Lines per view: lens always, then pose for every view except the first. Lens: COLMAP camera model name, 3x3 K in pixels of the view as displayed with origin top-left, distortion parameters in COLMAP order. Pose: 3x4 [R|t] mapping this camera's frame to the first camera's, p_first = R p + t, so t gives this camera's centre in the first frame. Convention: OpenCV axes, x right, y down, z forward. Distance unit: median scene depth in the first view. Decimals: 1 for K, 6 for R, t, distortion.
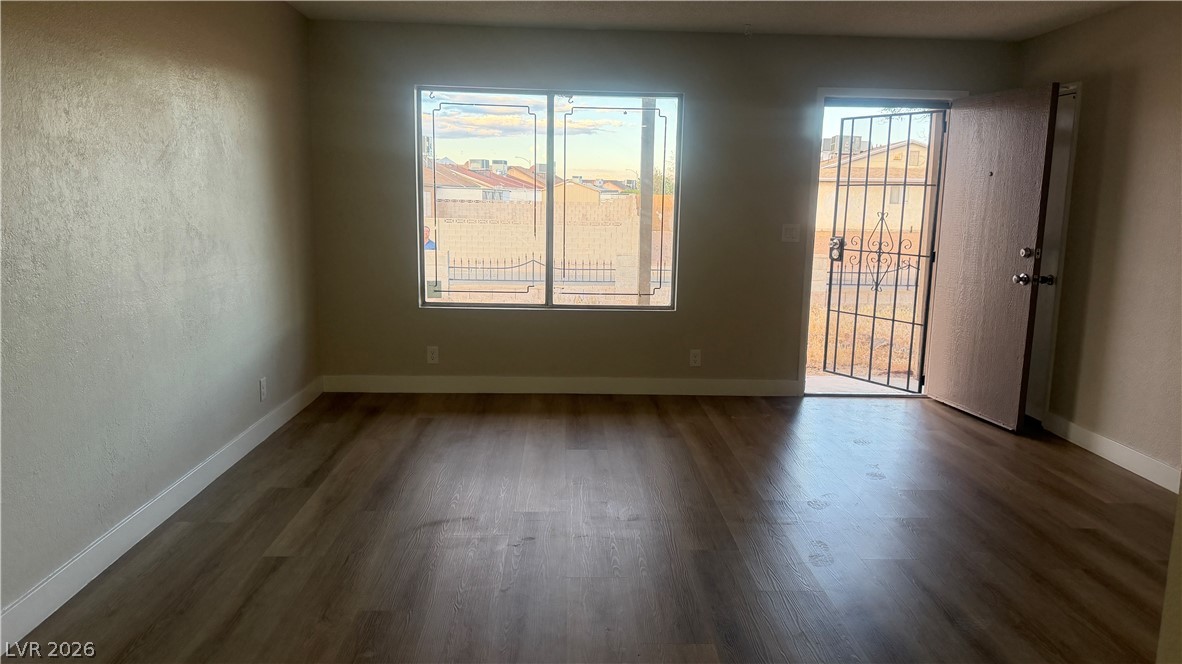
lens RADIAL K [[818.5, 0, 591.0], [0, 818.5, 332.0], [0, 0, 1]] dist [-0.006886, -0.003619]
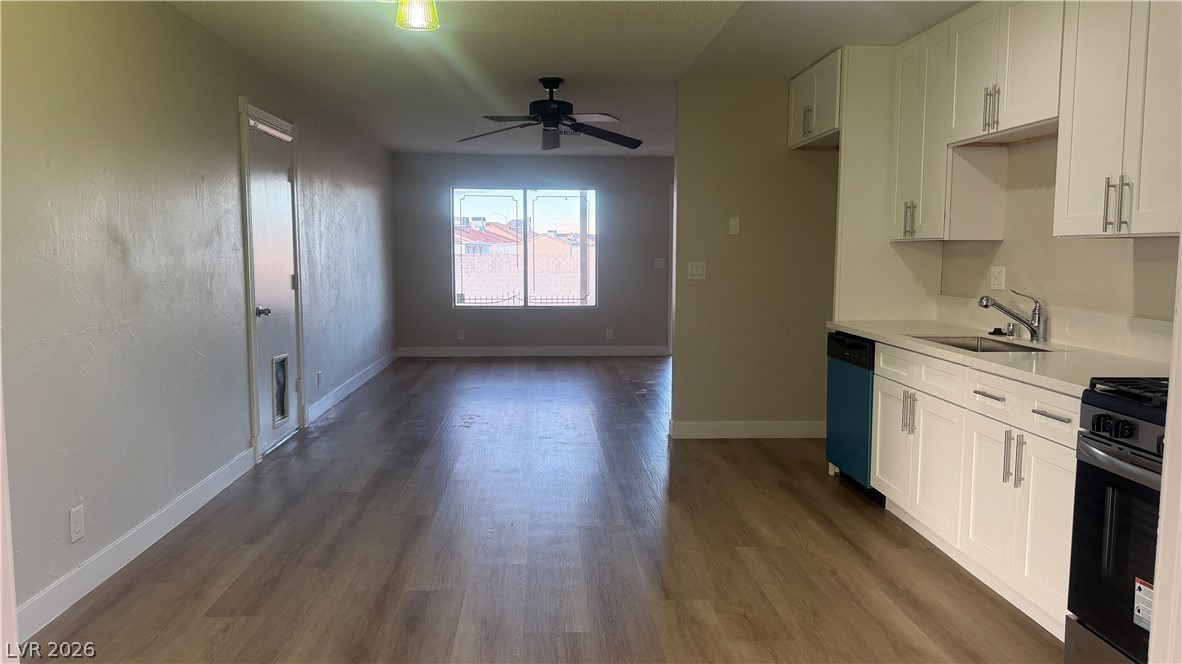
lens RADIAL K [[818.5, 0, 591.0], [0, 818.5, 332.0], [0, 0, 1]] dist [-0.006886, -0.003619]
pose [[0.999443, -0.019112, 0.027359, 0.040178], [0.020823, 0.997751, -0.063705, 0.140217], [-0.026079, 0.064240, 0.997594, -0.774545]]
